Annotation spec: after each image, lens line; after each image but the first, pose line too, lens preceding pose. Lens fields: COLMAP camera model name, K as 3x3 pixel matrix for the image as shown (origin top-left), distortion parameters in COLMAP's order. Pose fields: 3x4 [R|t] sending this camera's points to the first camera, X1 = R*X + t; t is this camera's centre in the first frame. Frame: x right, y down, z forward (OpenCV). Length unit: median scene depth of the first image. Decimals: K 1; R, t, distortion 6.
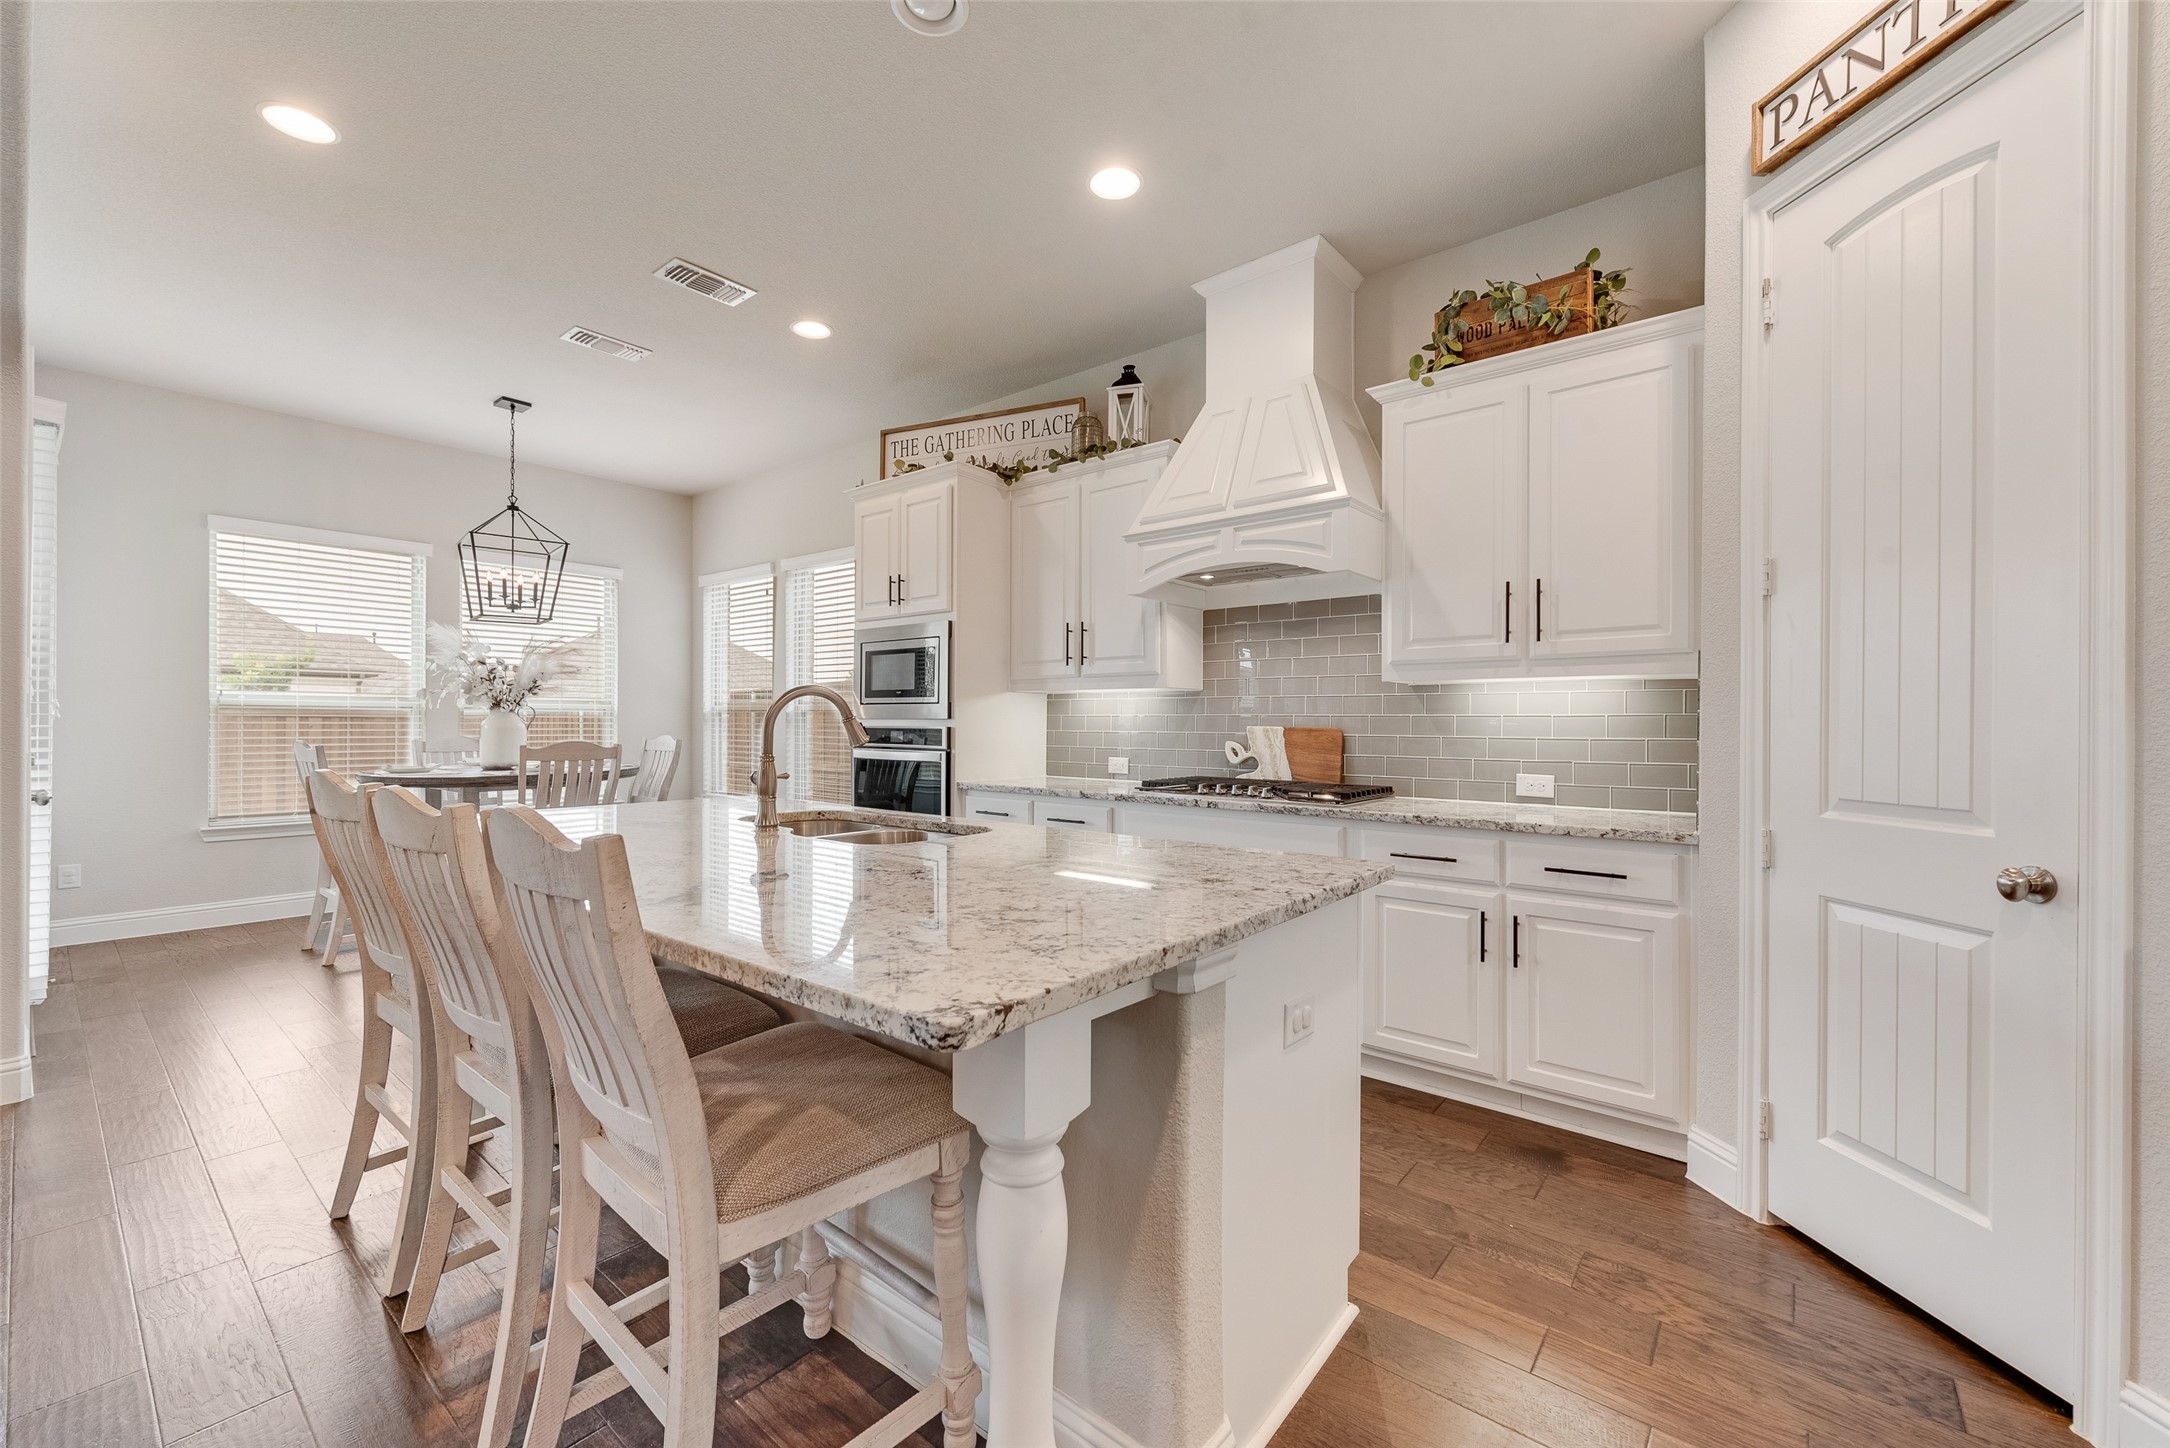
lens RADIAL K [[858.1, 0, 1080.0], [0, 858.1, 724.3], [0, 0, 1]] dist [0.021328, -0.011164]
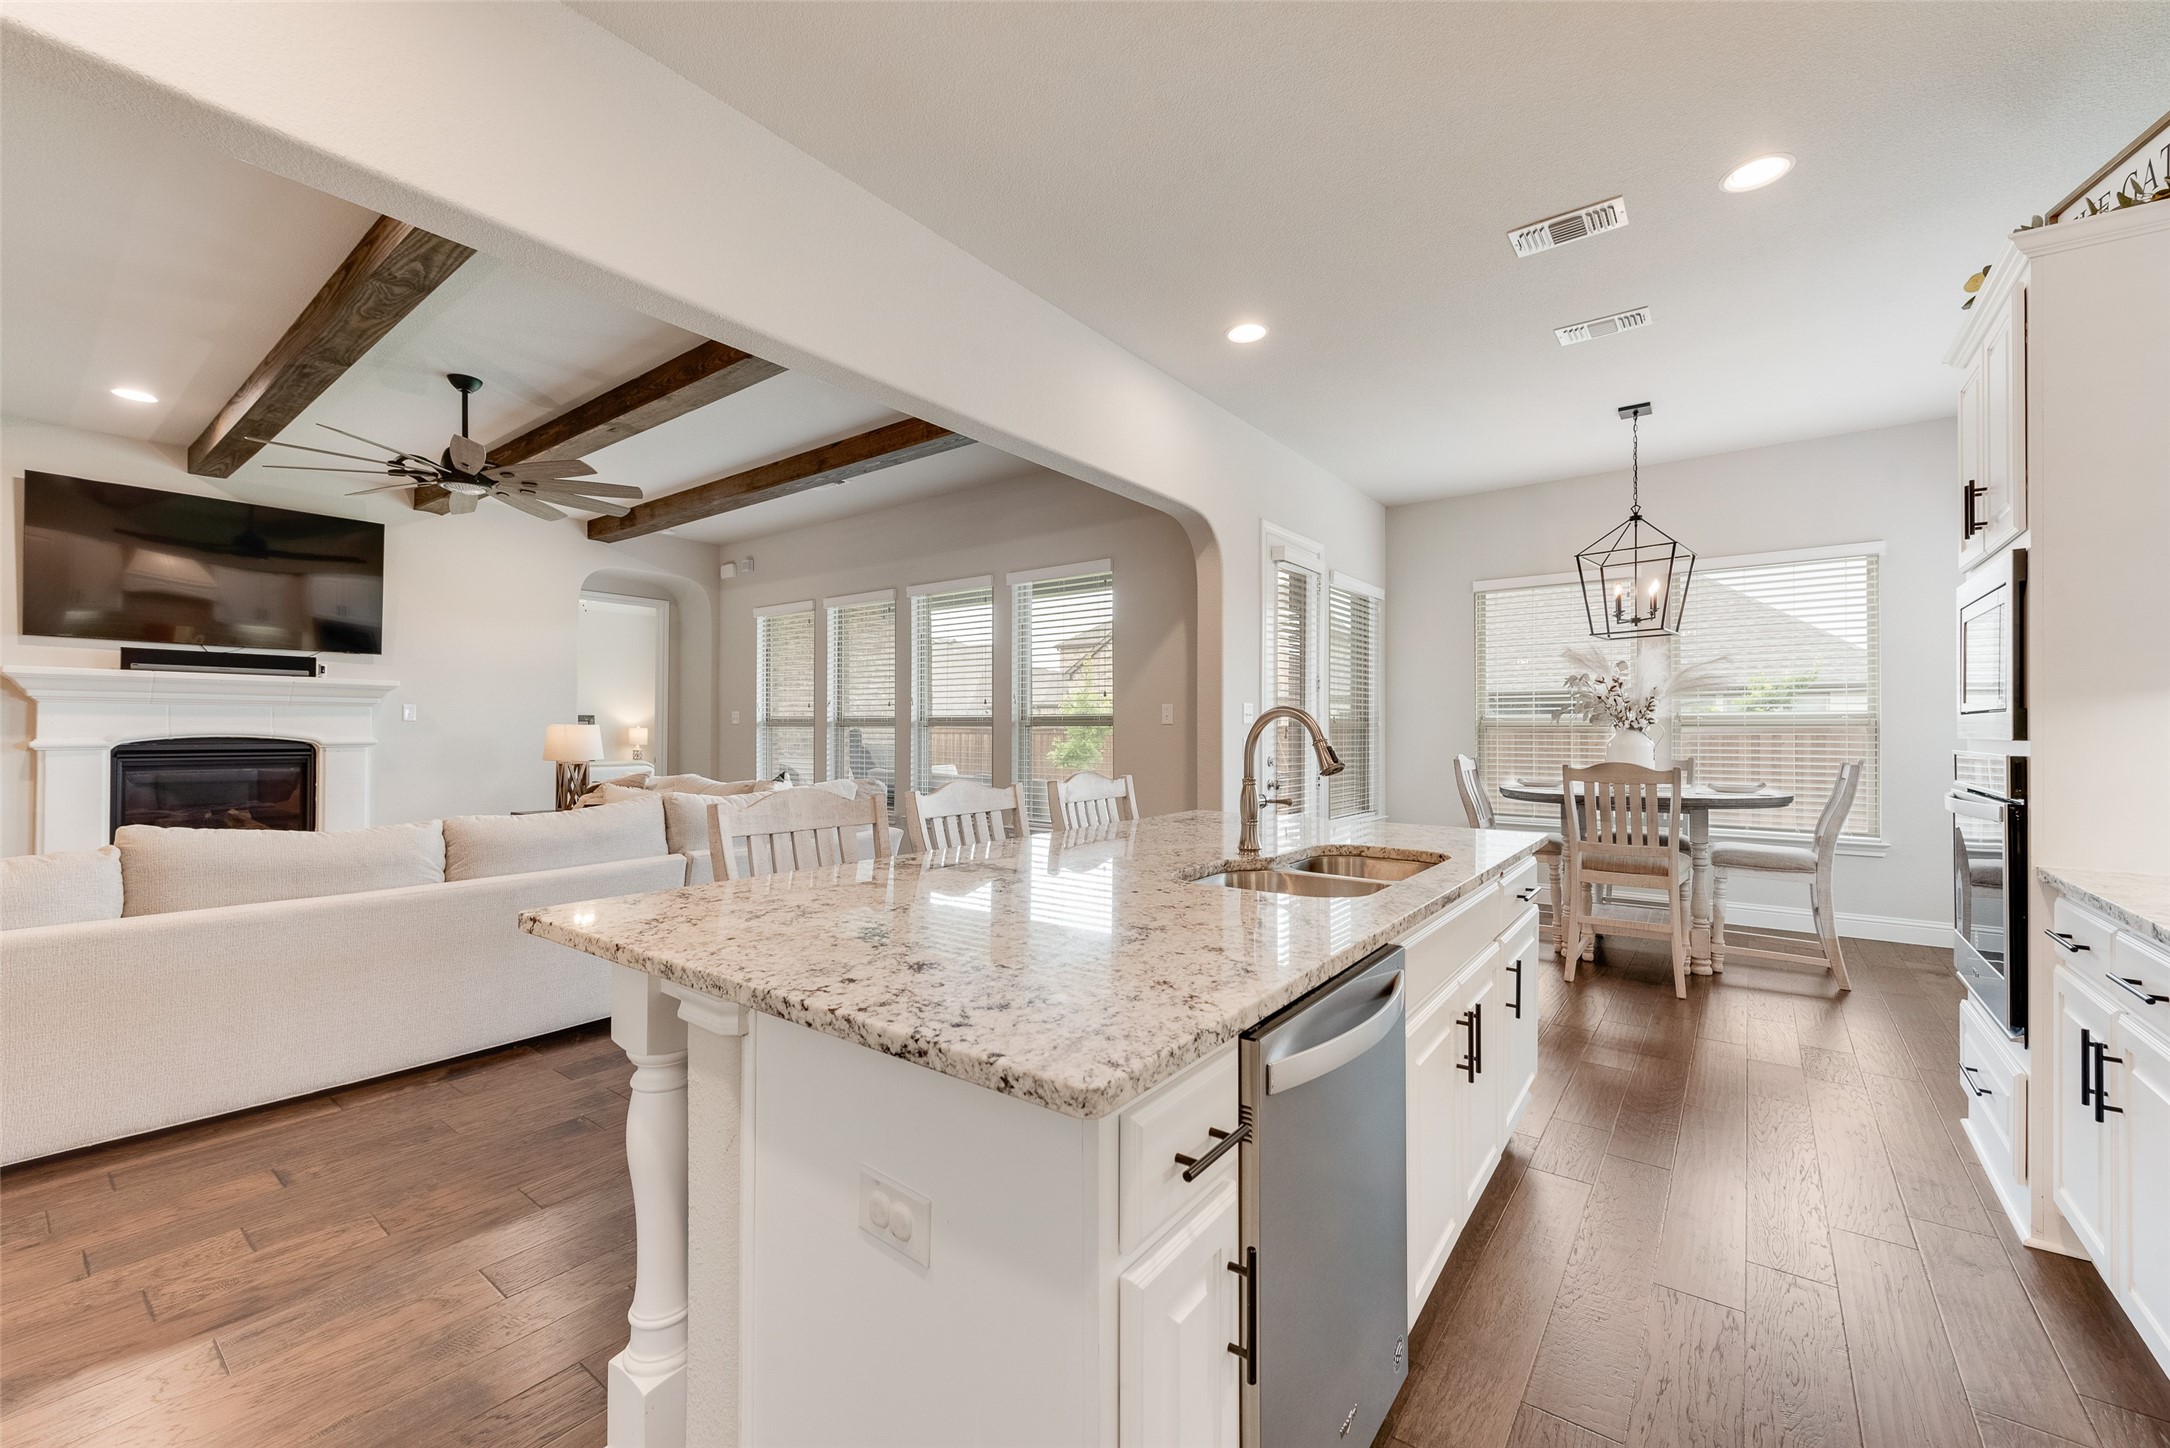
lens RADIAL K [[858.1, 0, 1080.0], [0, 858.1, 724.3], [0, 0, 1]] dist [0.021328, -0.011164]
pose [[0.032613, -0.011976, -0.999396, 0.373373], [-0.004711, 0.999915, -0.012136, -0.007678], [0.999457, 0.005104, 0.032554, 0.462728]]
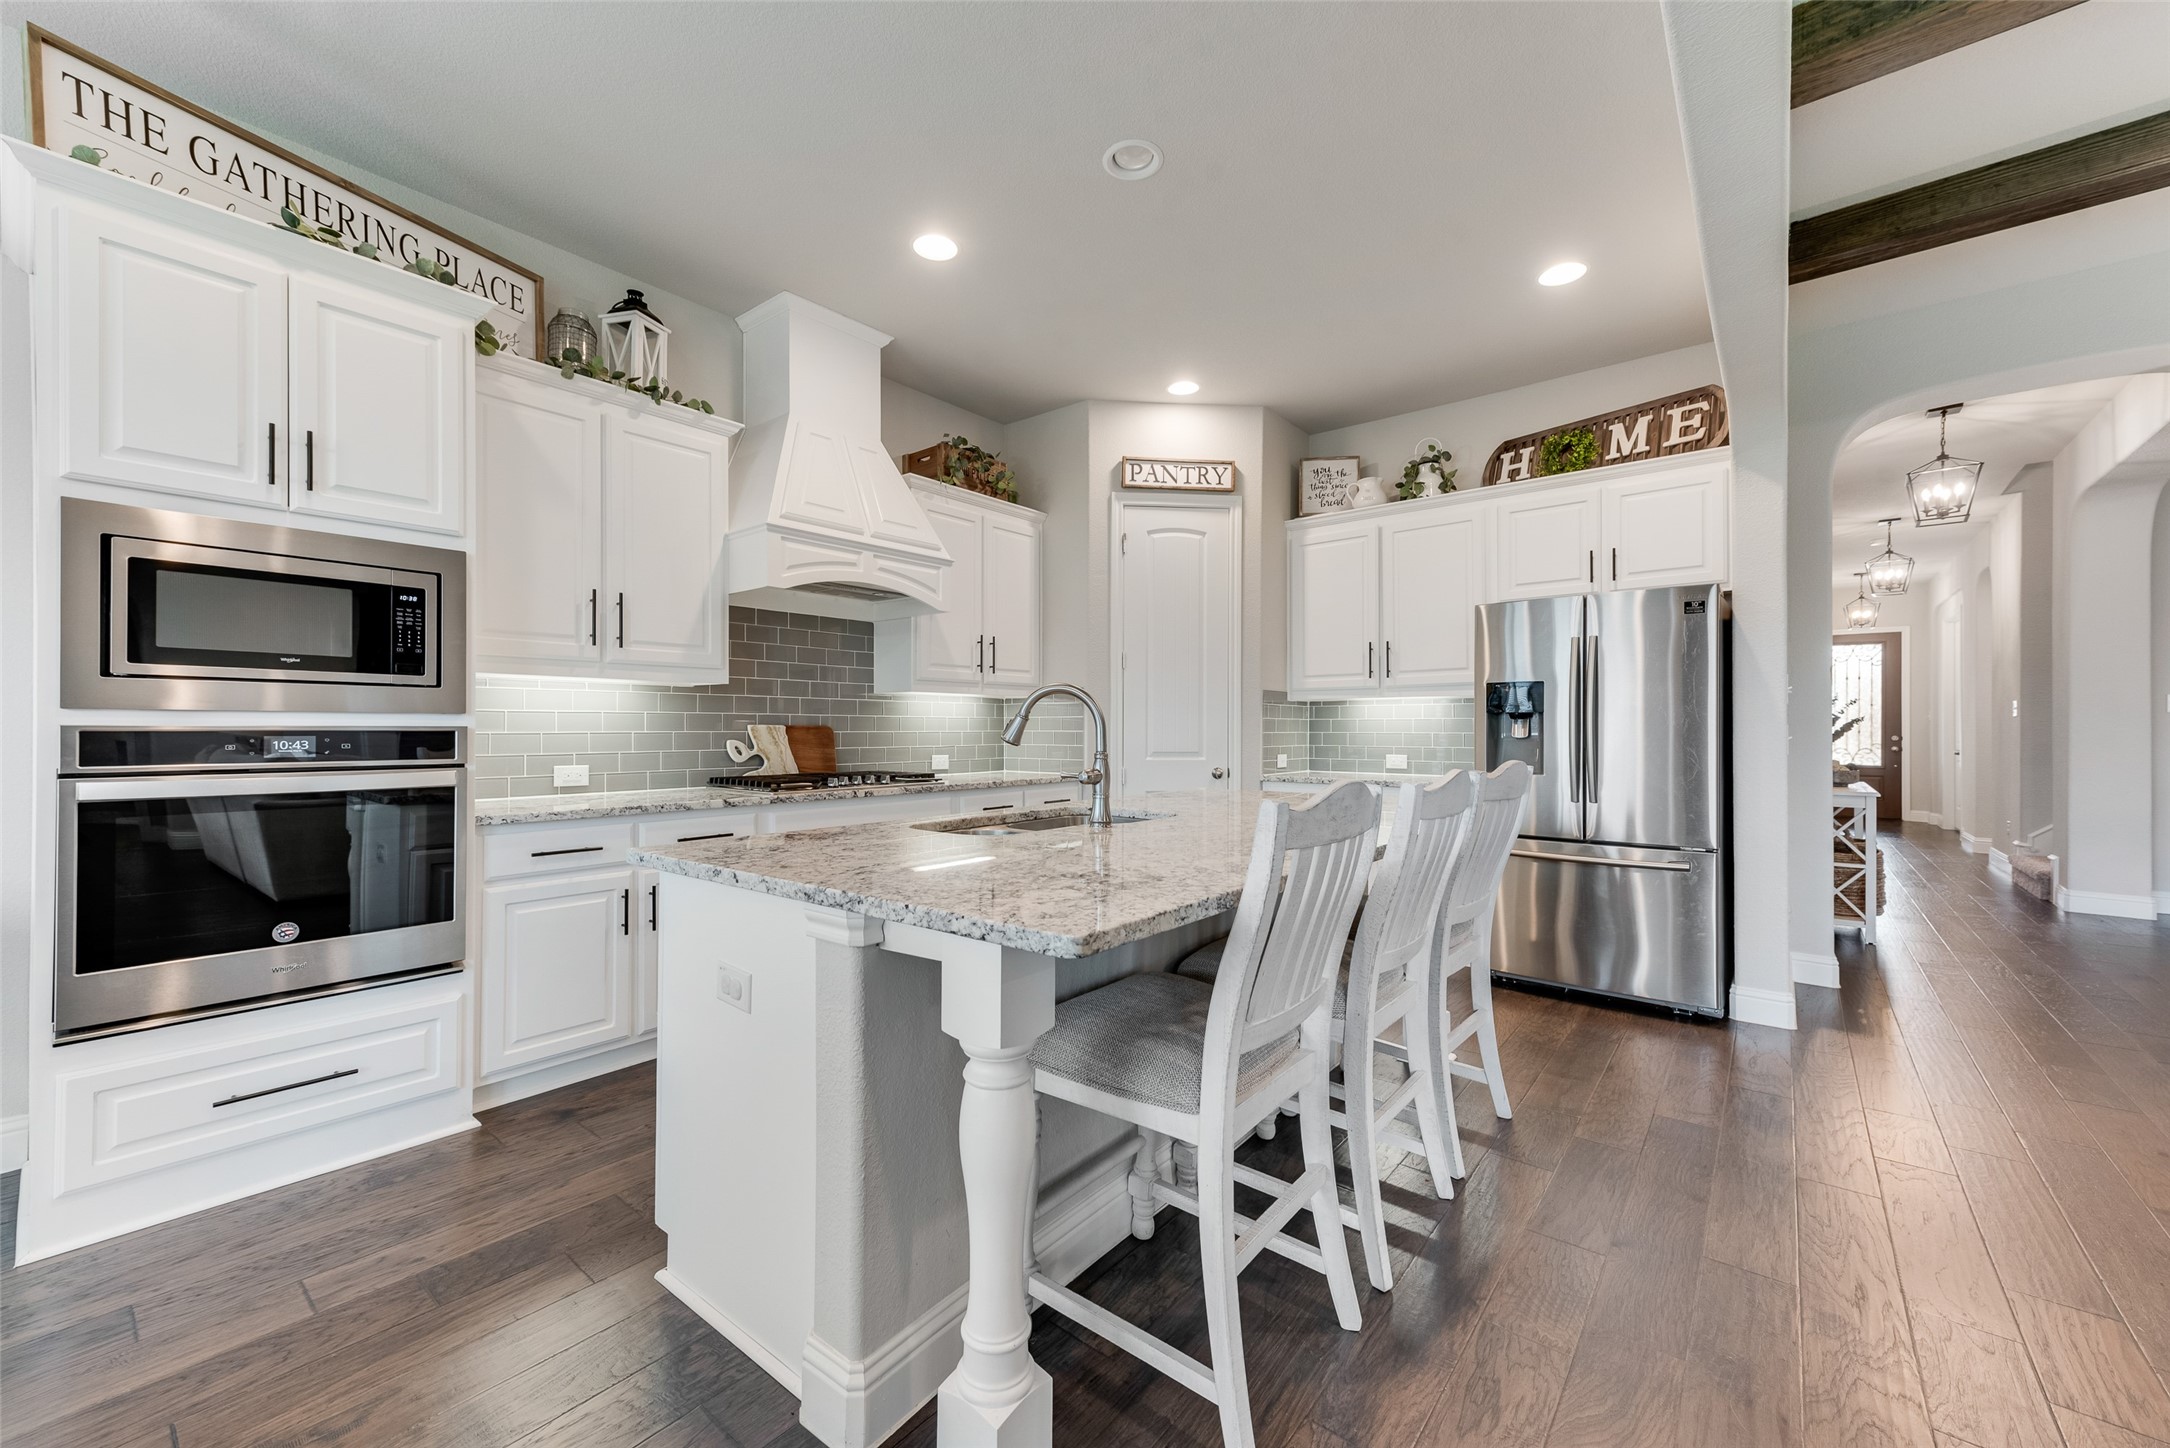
lens RADIAL K [[844.7, 0, 1085.0], [0, 844.7, 724.0], [0, 0, 1]] dist [0.019080, -0.000289]
pose [[0.004067, -0.001895, 0.999990, -0.806471], [-0.000909, 0.999998, 0.001899, -0.001027], [-0.999991, -0.000917, 0.004066, 0.593334]]
